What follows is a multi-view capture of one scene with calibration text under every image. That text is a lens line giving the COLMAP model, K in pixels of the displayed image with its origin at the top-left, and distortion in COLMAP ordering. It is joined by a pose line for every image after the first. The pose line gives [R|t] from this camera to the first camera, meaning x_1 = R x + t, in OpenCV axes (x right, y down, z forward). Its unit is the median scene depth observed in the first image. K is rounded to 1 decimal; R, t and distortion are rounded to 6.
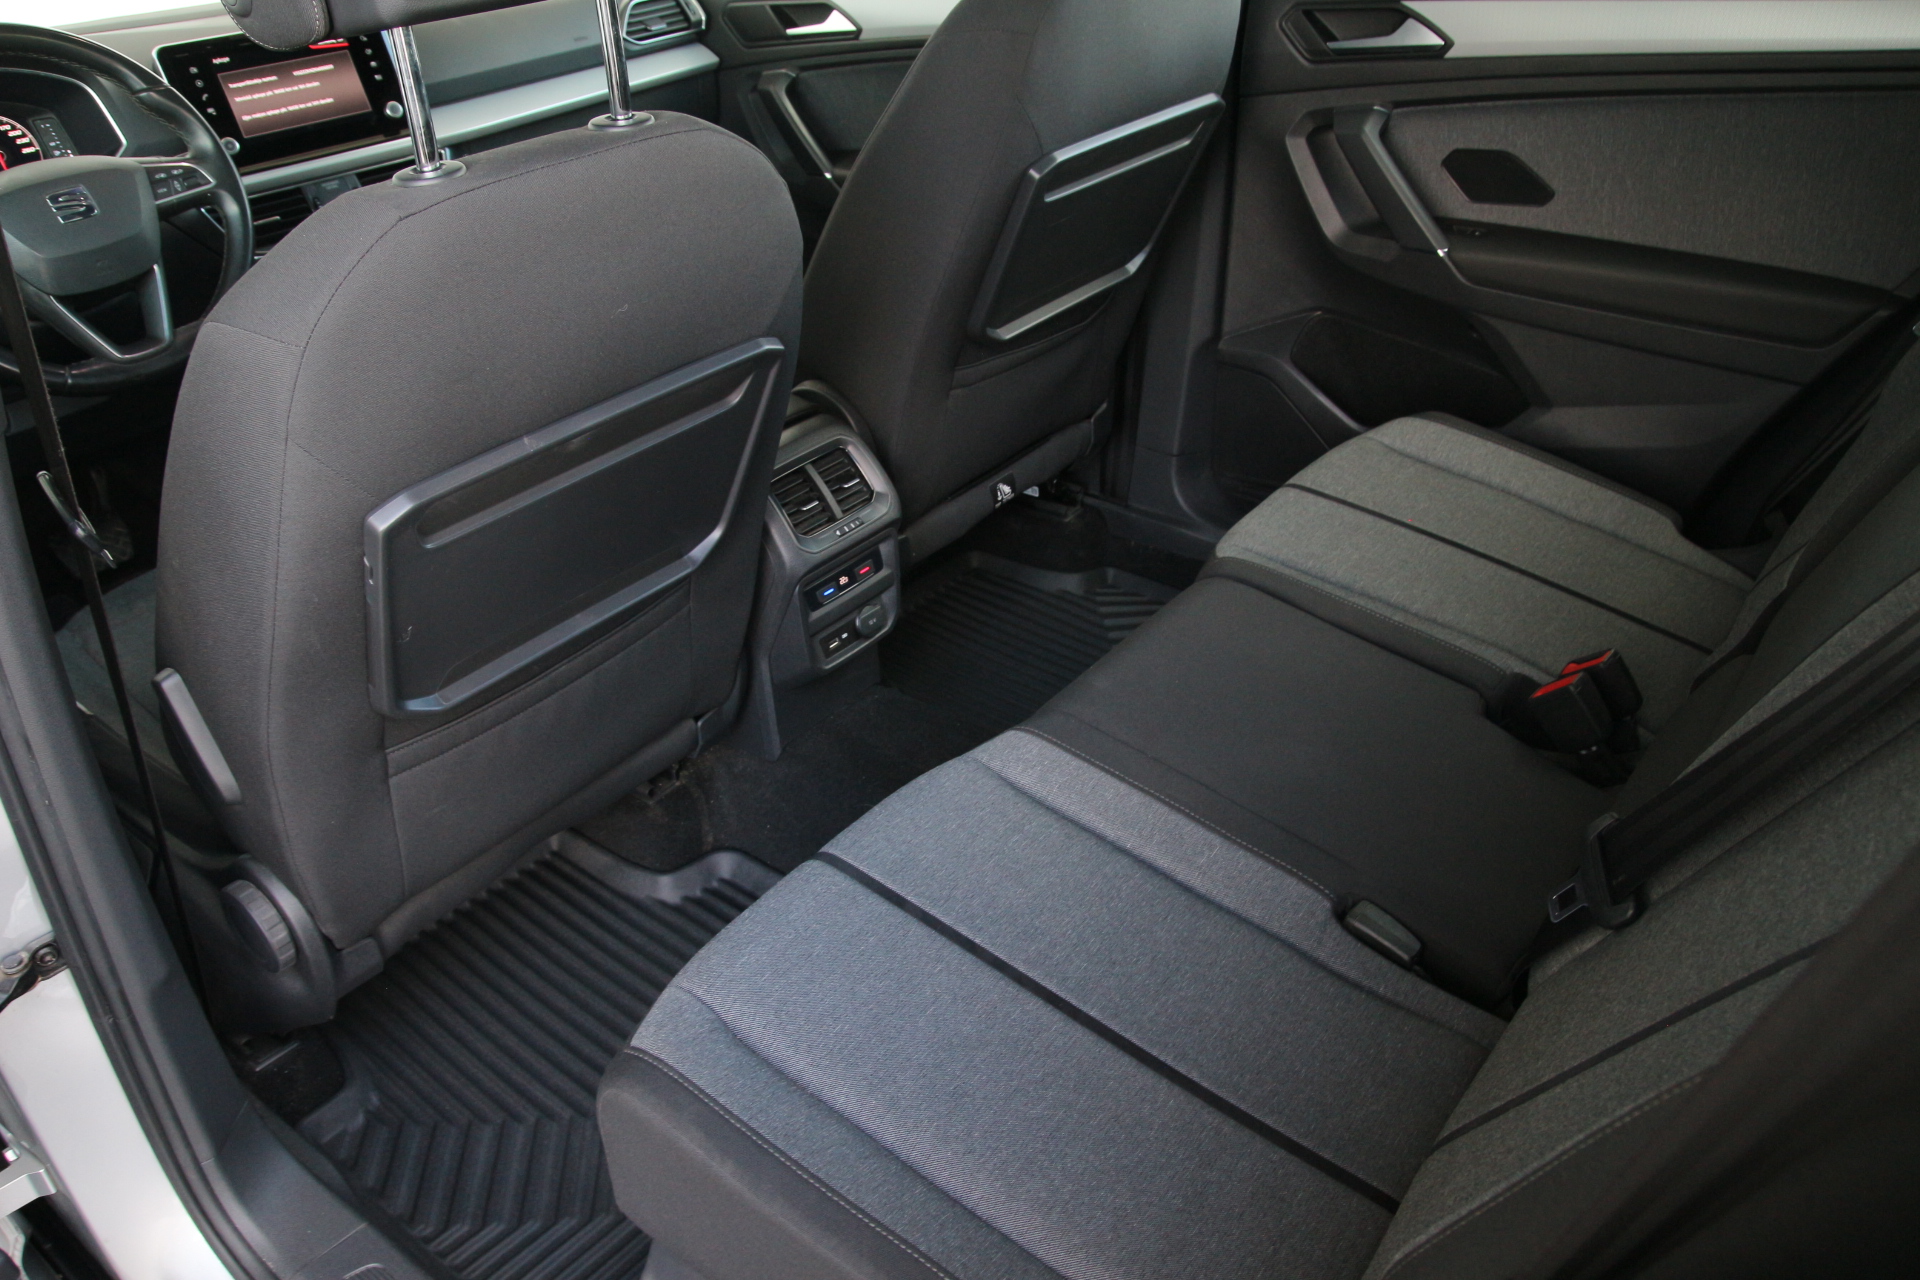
lens RADIAL K [[1456.5, 0, 957.7], [0, 1456.5, 654.3], [0, 0, 1]] dist [-0.142187, 0.110828]
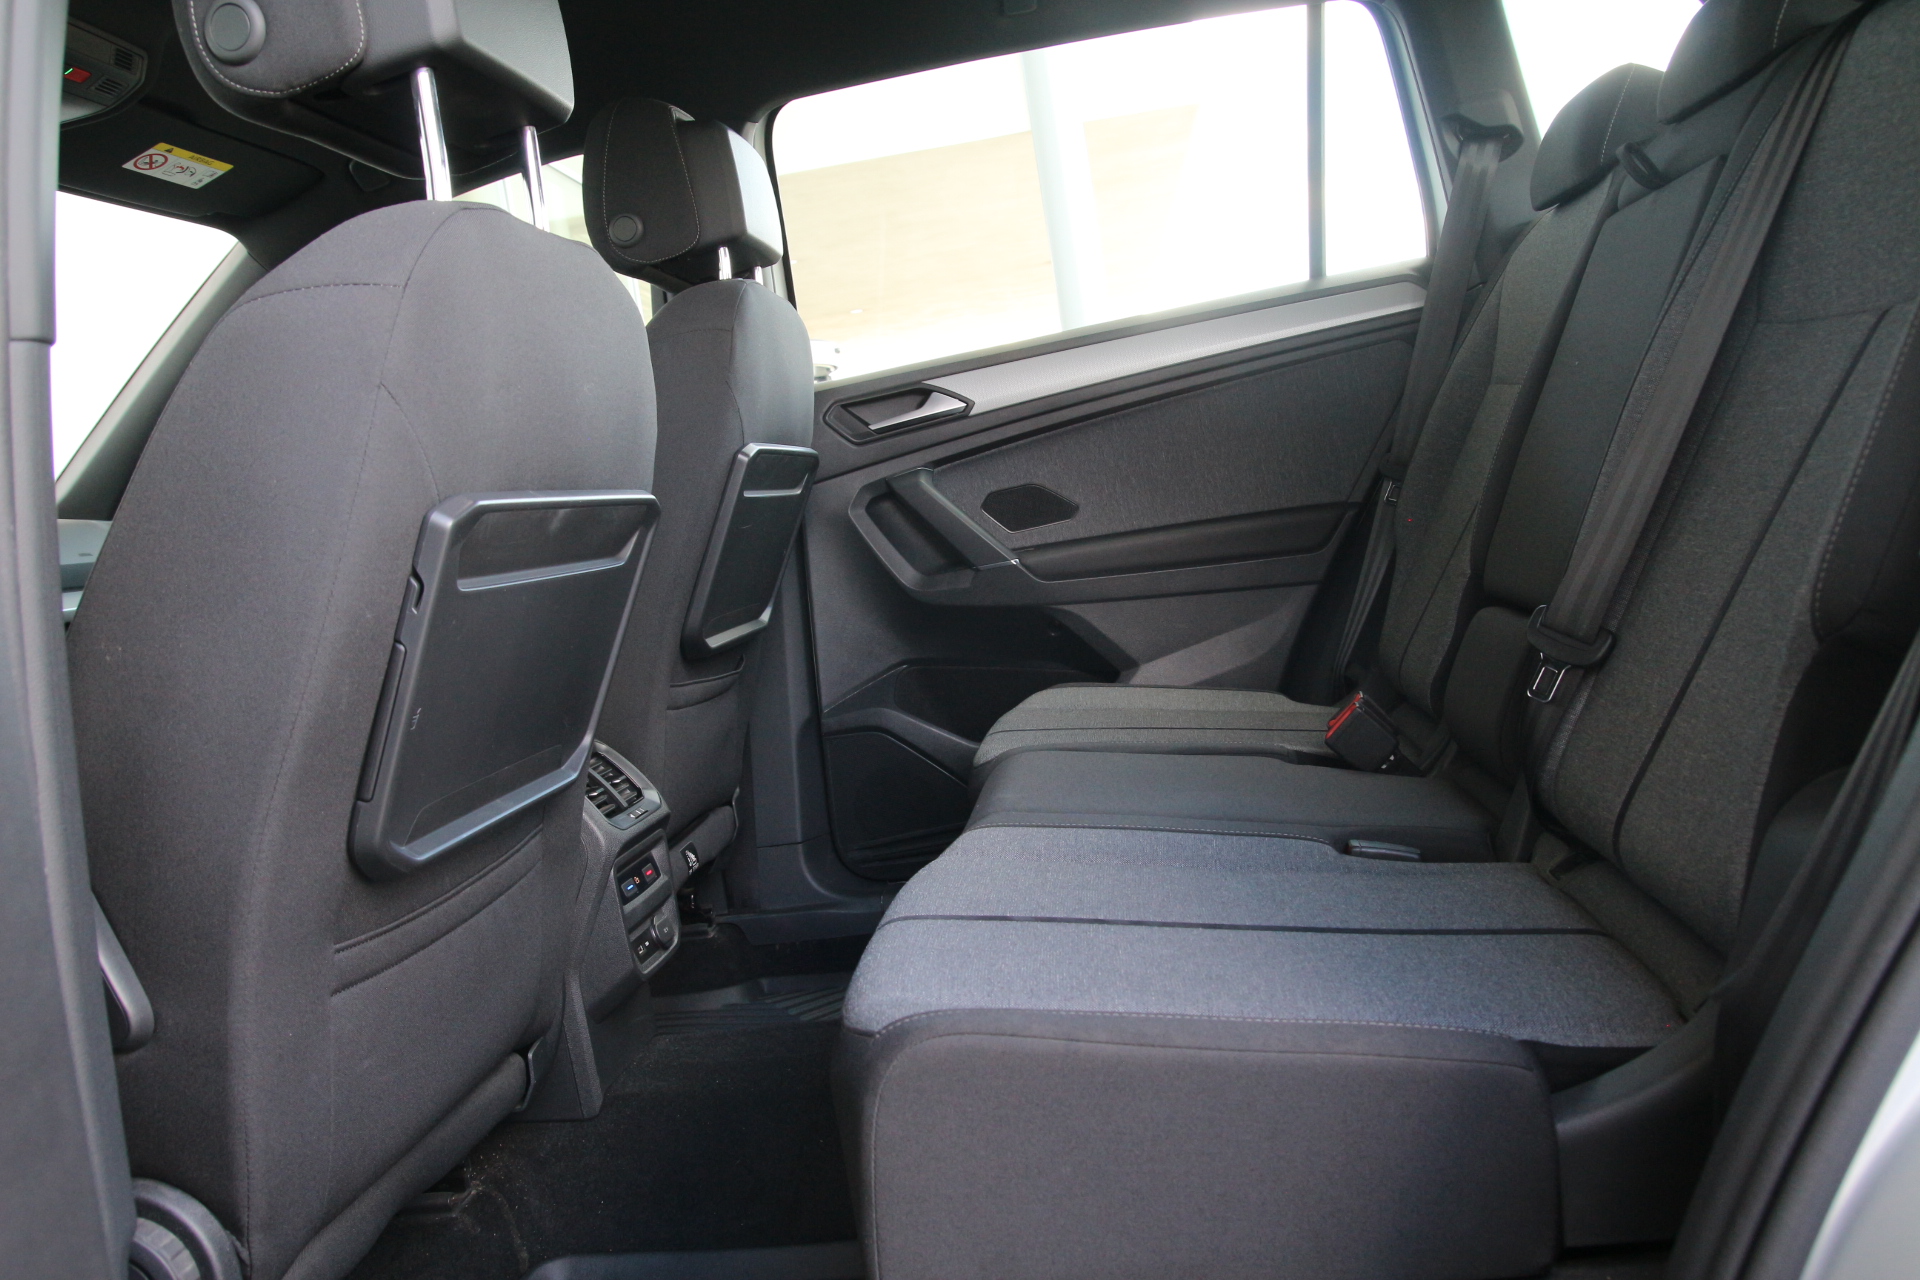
lens RADIAL K [[1456.5, 0, 957.7], [0, 1456.5, 654.3], [0, 0, 1]] dist [-0.142187, 0.110828]
pose [[0.855295, -0.129811, 0.501617, -0.325829], [0.355926, 0.850742, -0.386723, 0.240289], [-0.376546, 0.509301, 0.773838, 0.131785]]
